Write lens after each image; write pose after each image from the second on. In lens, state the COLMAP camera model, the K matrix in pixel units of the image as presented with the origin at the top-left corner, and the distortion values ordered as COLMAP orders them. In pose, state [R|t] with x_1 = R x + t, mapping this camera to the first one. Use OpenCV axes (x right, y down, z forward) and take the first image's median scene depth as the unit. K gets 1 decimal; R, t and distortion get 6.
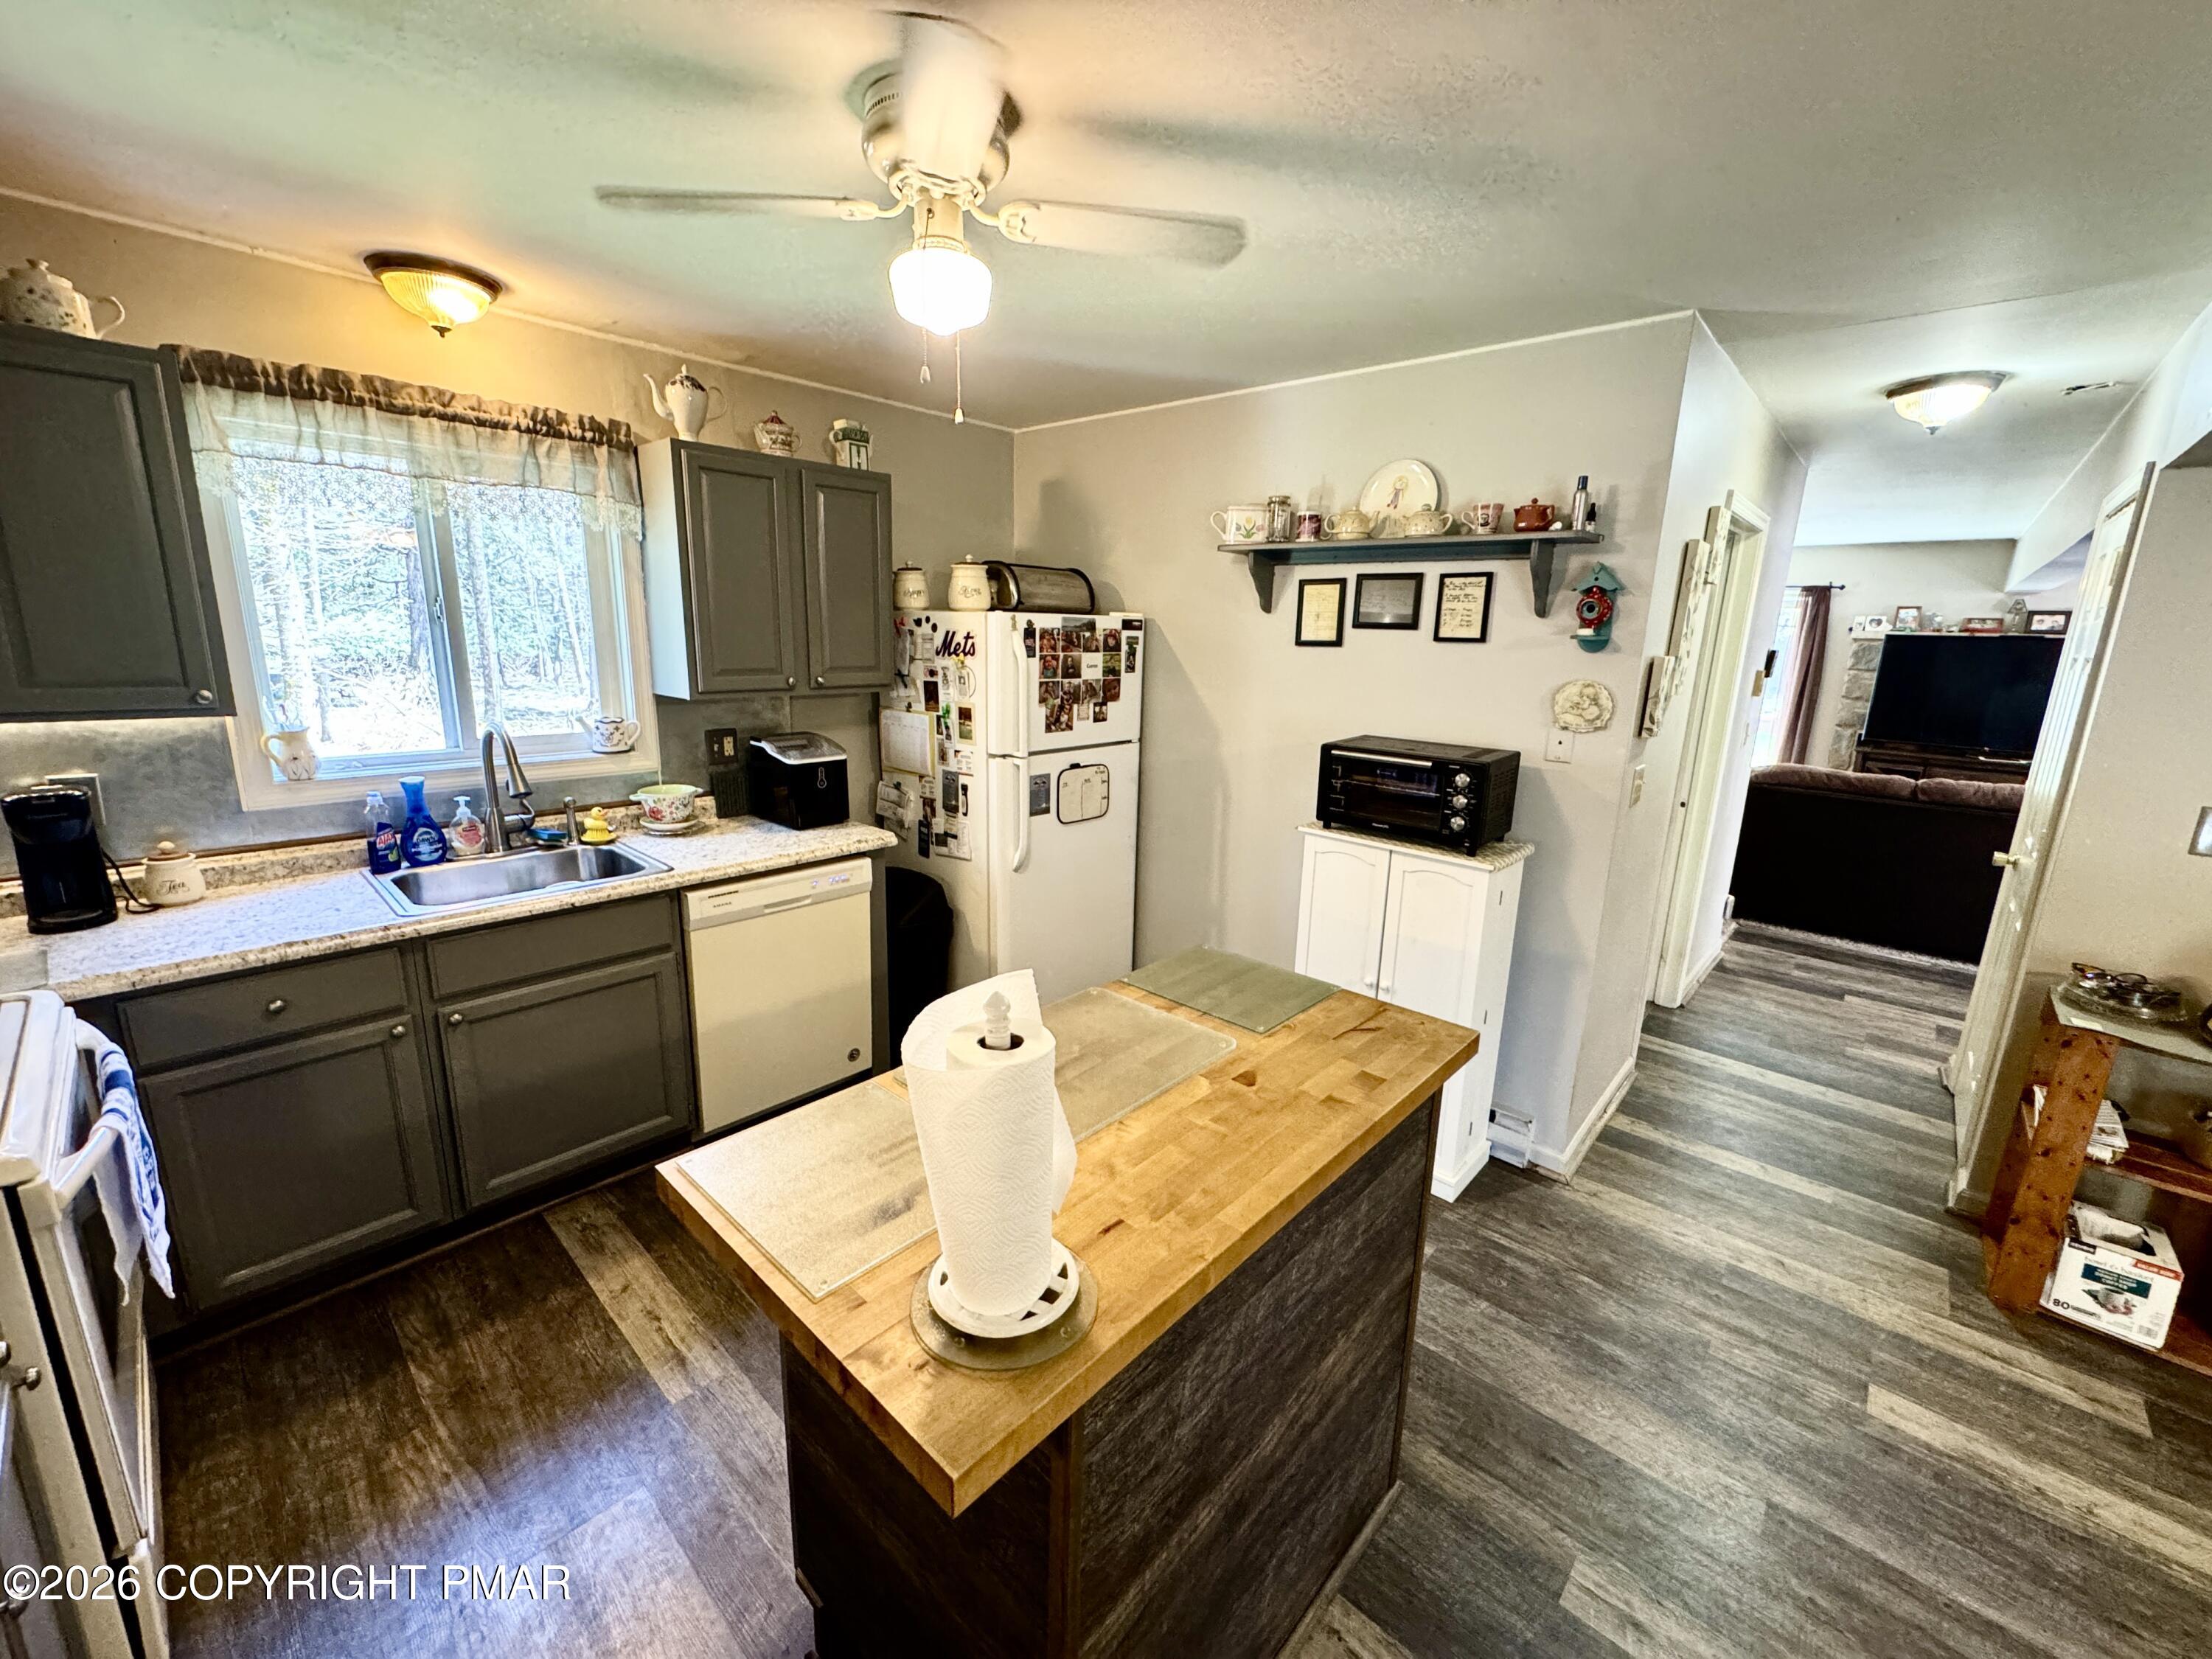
lens RADIAL K [[881.6, 0, 1108.8], [0, 881.6, 823.7], [0, 0, 1]] dist [-0.001755, -0.000639]
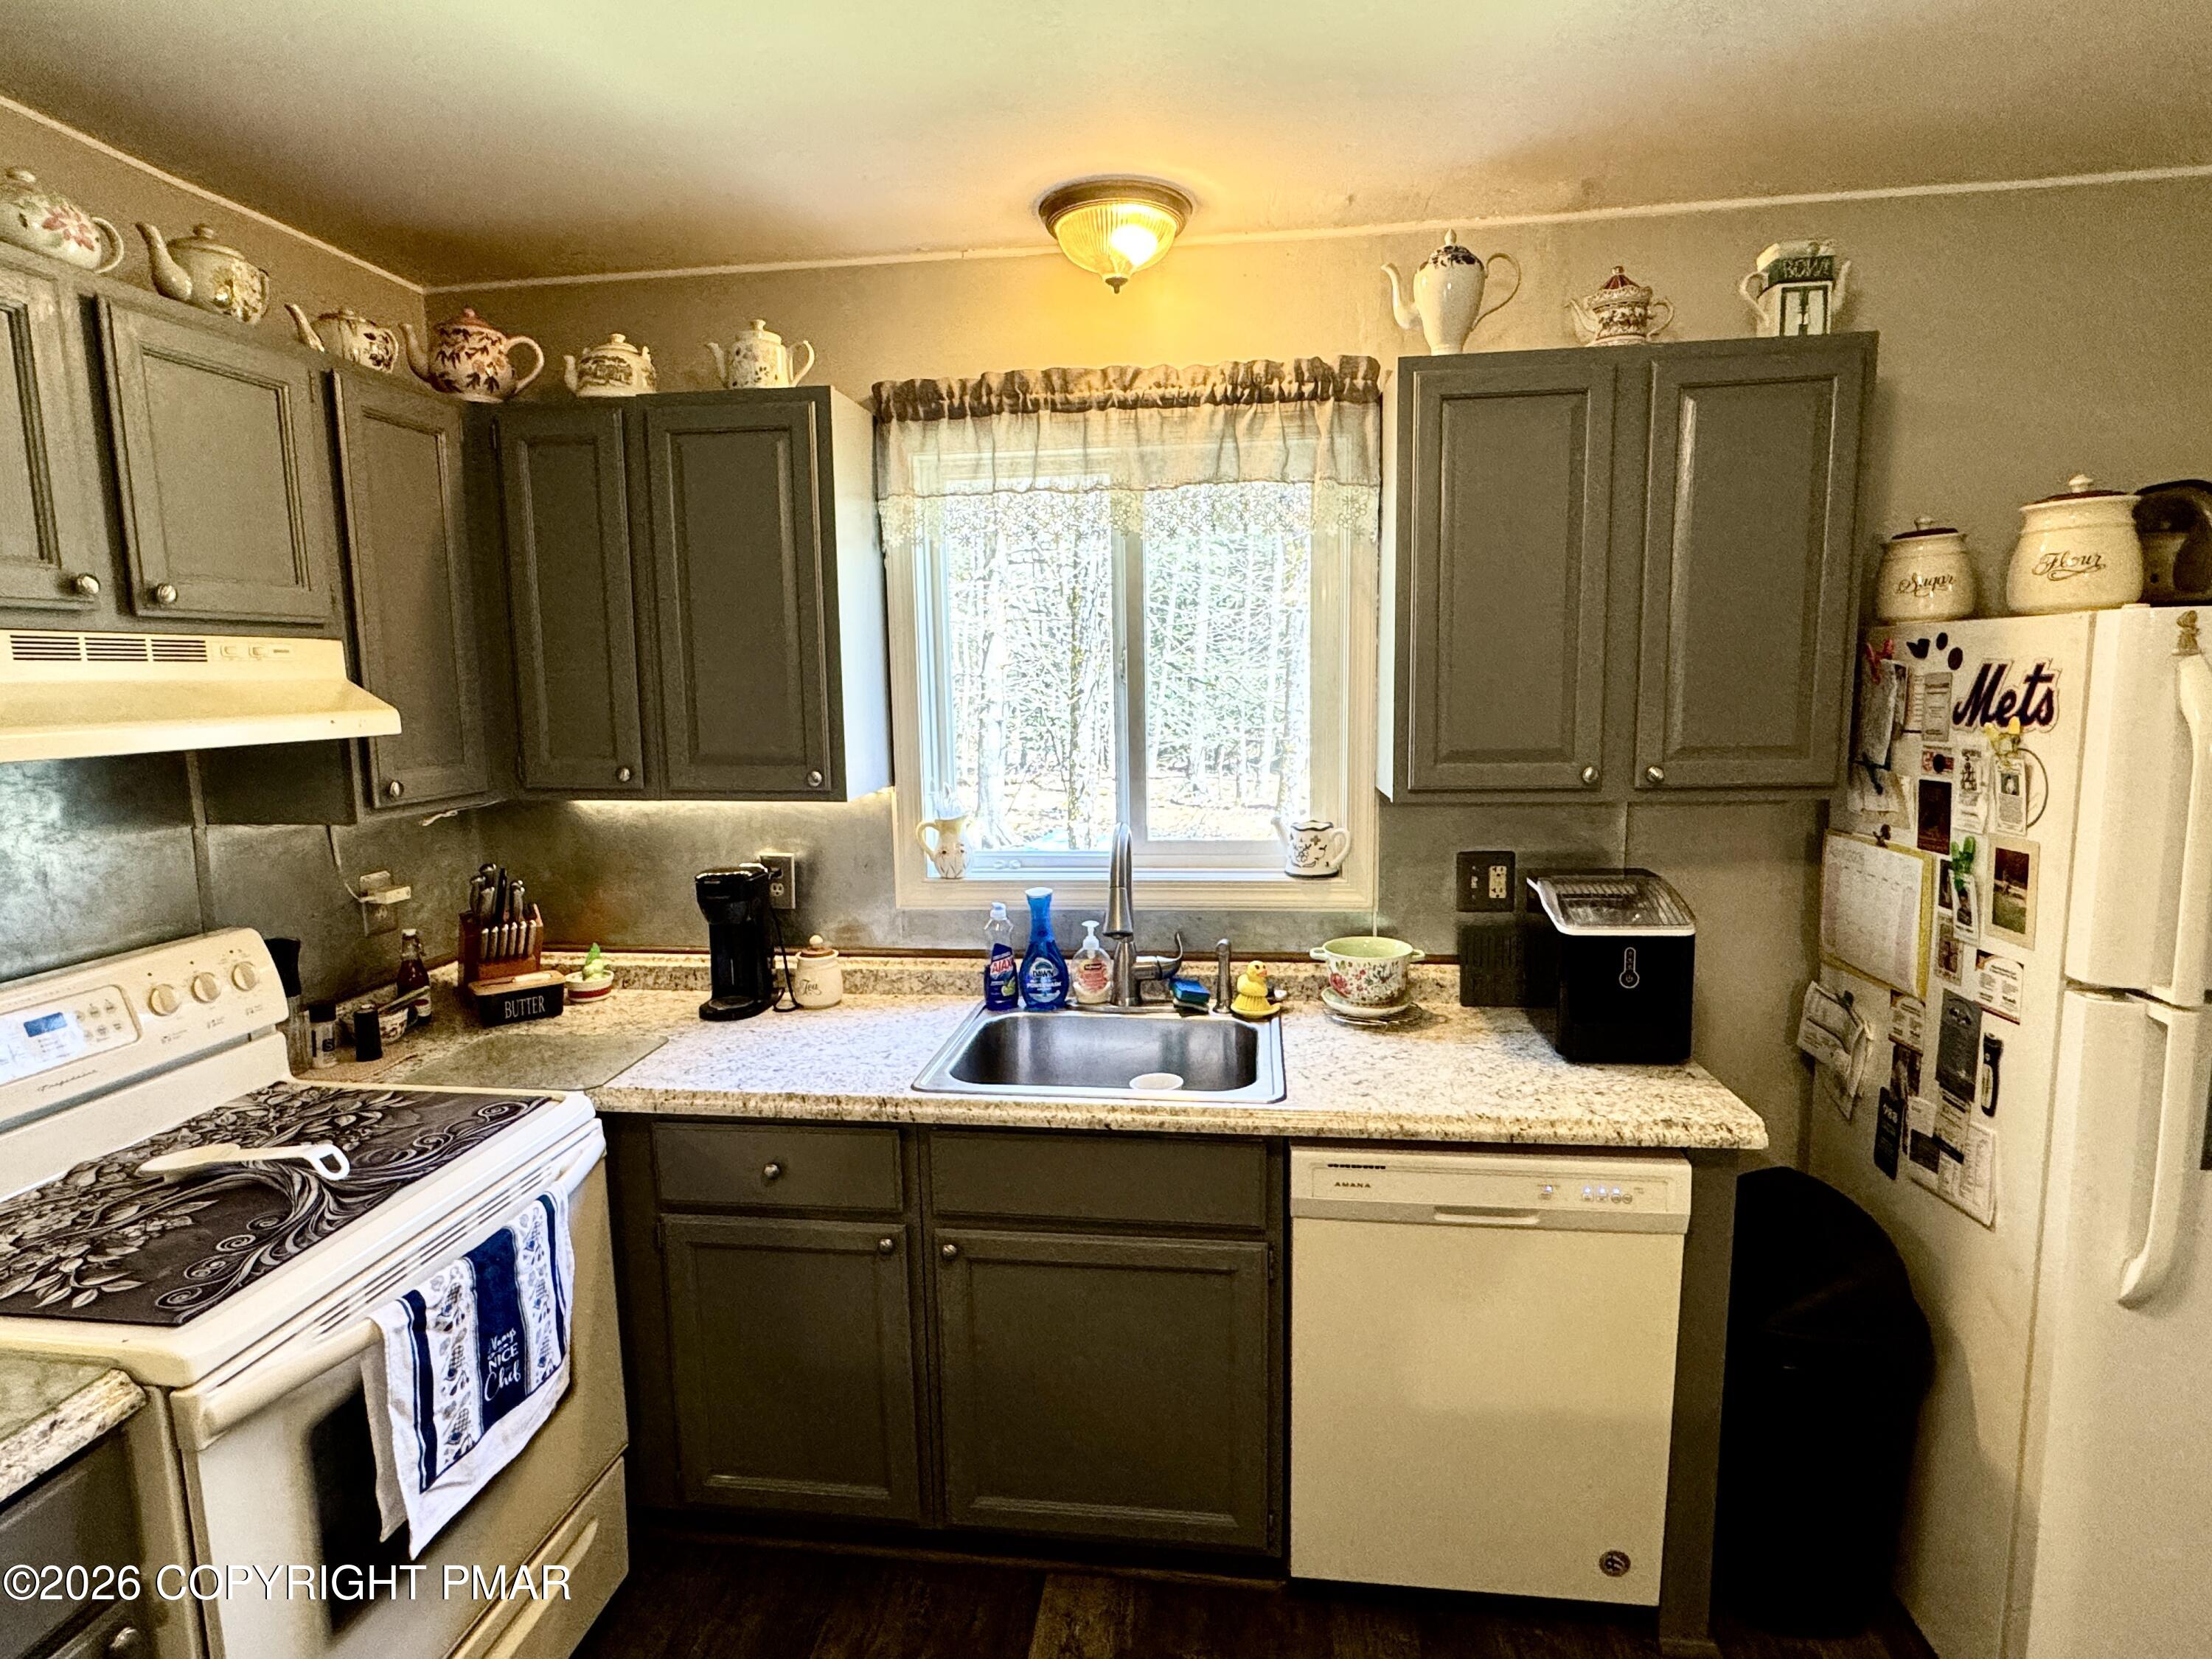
lens RADIAL K [[1145.9, 0, 1100.5], [0, 1145.9, 827.6], [0, 0, 1]] dist [0.005290, -0.007575]
pose [[0.571676, 0.070757, -0.817423, 0.030331], [-0.145332, 0.989253, -0.016009, -0.090374], [0.807506, 0.127950, 0.575815, 0.444824]]
